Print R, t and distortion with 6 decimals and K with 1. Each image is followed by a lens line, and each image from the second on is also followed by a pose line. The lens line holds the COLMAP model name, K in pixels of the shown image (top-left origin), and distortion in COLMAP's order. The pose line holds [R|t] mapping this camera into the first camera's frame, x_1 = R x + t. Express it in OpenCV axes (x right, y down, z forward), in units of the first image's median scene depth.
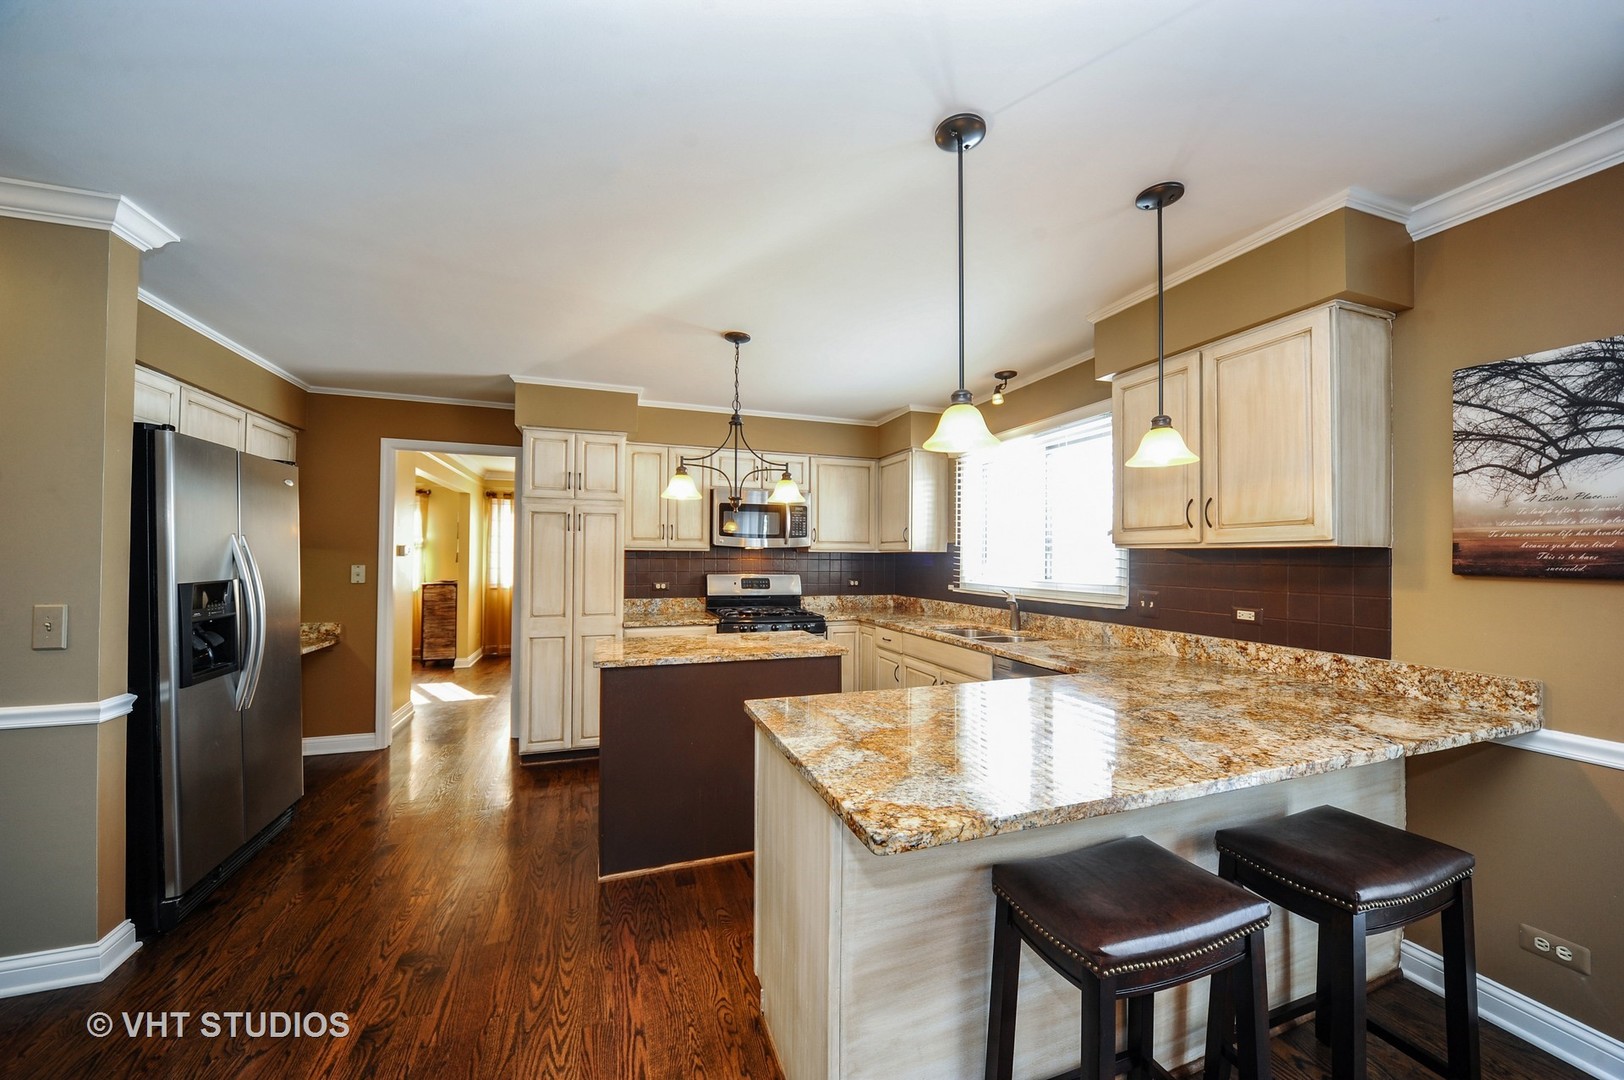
lens RADIAL K [[567.6, 0, 805.7], [0, 567.6, 550.0], [0, 0, 1]] dist [-0.008236, 0.000046]
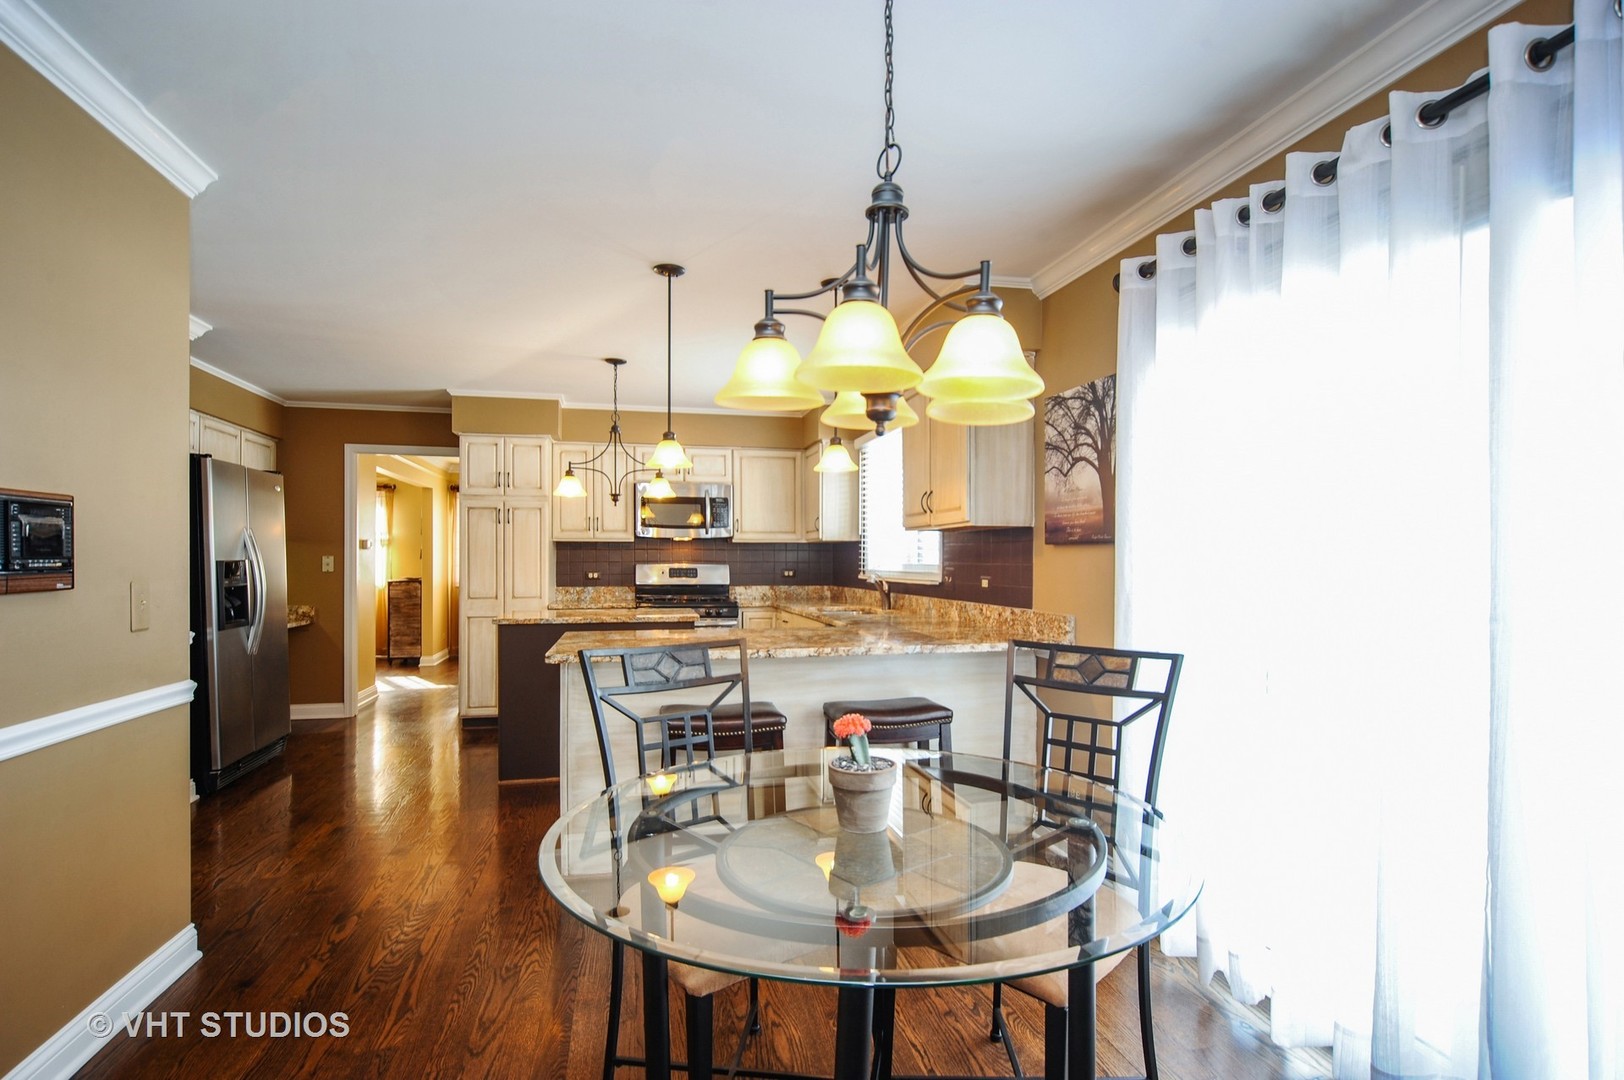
lens RADIAL K [[764.5, 0, 800.3], [0, 764.5, 562.9], [0, 0, 1]] dist [-0.003488, -0.000527]
pose [[0.993437, -0.006269, -0.114206, 0.330198], [0.008115, 0.999844, 0.015699, 0.023855], [0.114089, -0.016523, 0.993333, -0.421241]]
